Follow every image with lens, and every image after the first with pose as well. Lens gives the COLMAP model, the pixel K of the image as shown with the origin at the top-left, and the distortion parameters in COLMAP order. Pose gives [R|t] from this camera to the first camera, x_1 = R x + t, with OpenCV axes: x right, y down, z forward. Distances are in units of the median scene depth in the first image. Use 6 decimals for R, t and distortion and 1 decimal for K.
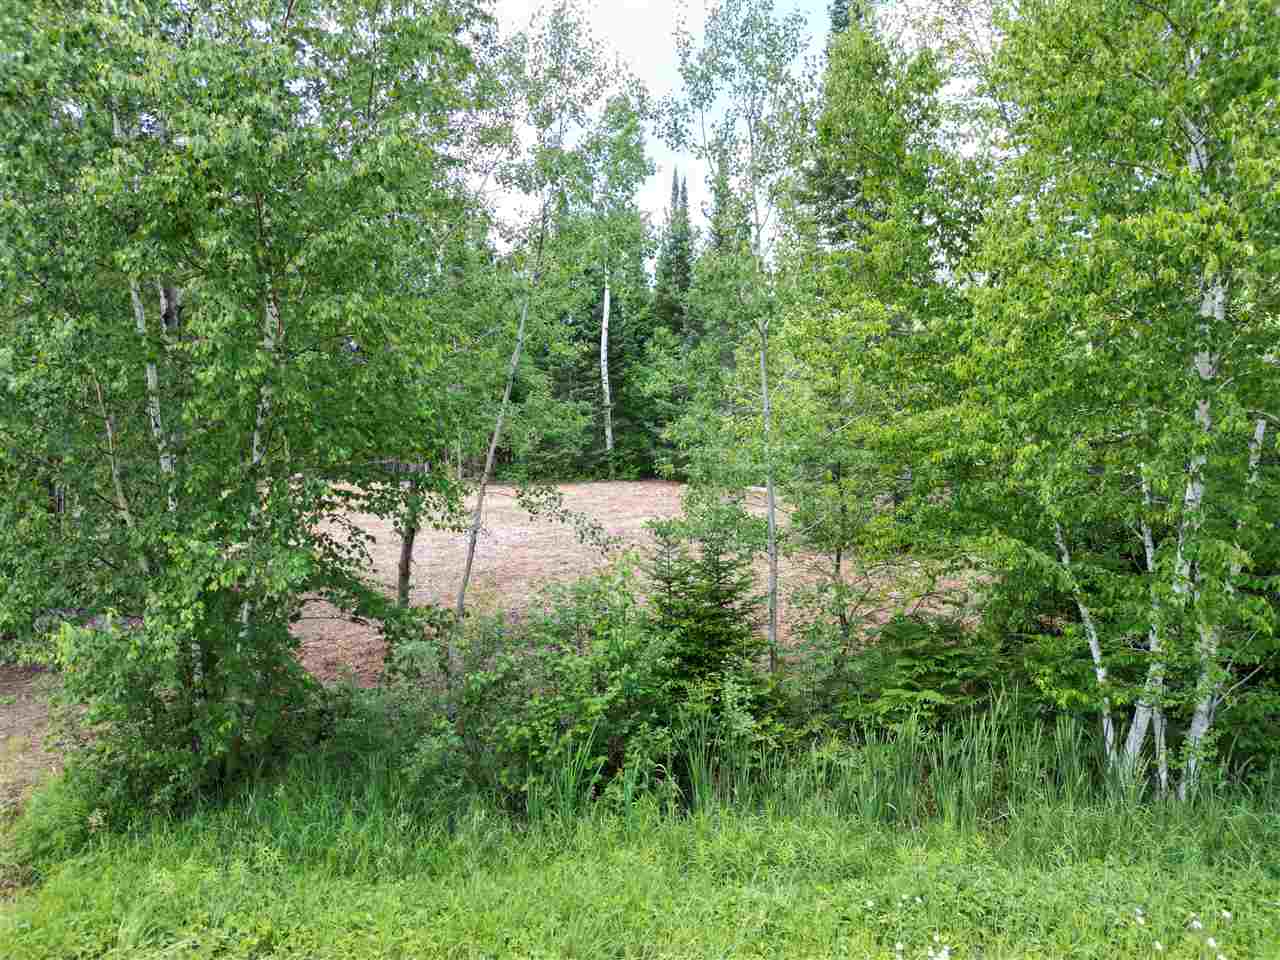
lens RADIAL K [[895.9, 0, 641.2], [0, 895.9, 476.4], [0, 0, 1]] dist [0.027498, -0.014648]
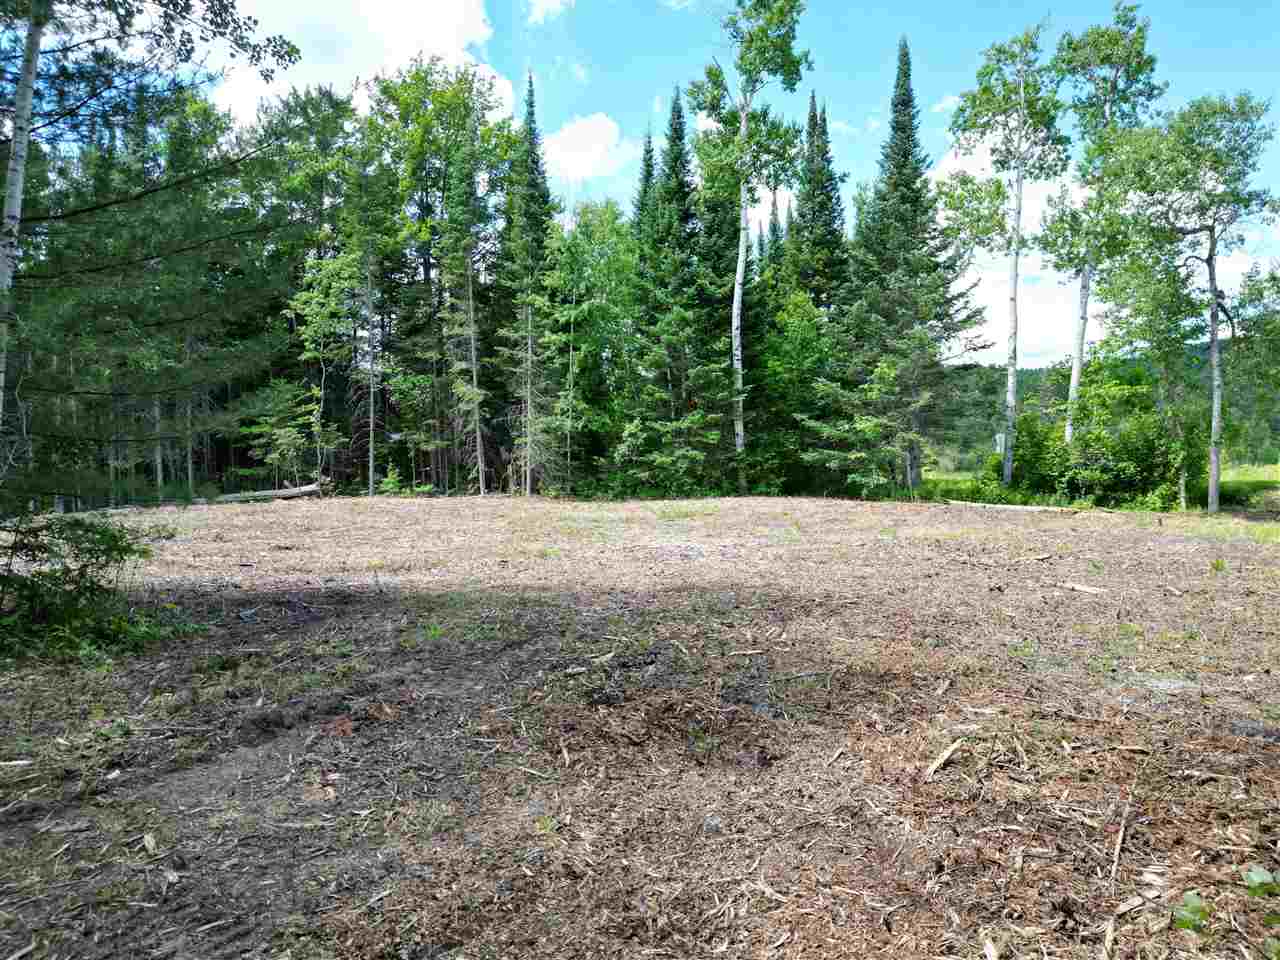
lens RADIAL K [[895.9, 0, 642.2], [0, 895.9, 483.5], [0, 0, 1]] dist [0.027498, -0.014648]
pose [[0.998597, 0.017951, -0.049826, -0.078818], [-0.018458, 0.999782, -0.009738, 0.003875], [0.049640, 0.010644, 0.998710, 0.274752]]
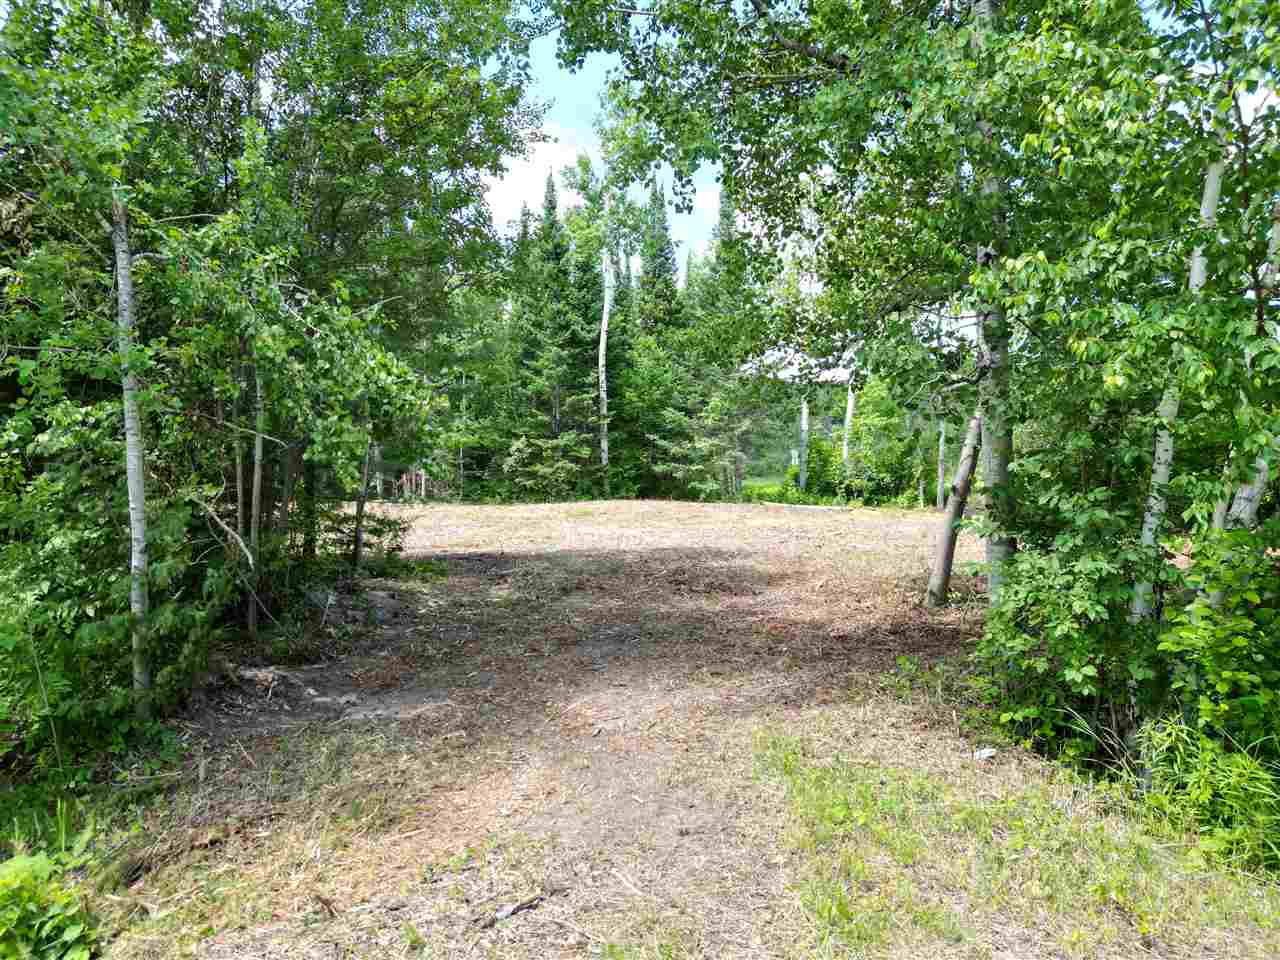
lens RADIAL K [[895.9, 0, 639.4], [0, 895.9, 487.1], [0, 0, 1]] dist [0.027498, -0.014648]
pose [[0.984404, 0.016591, 0.175141, -0.161255], [-0.014644, 0.999816, -0.012402, 0.003845], [-0.175314, 0.009644, 0.984465, 0.100441]]
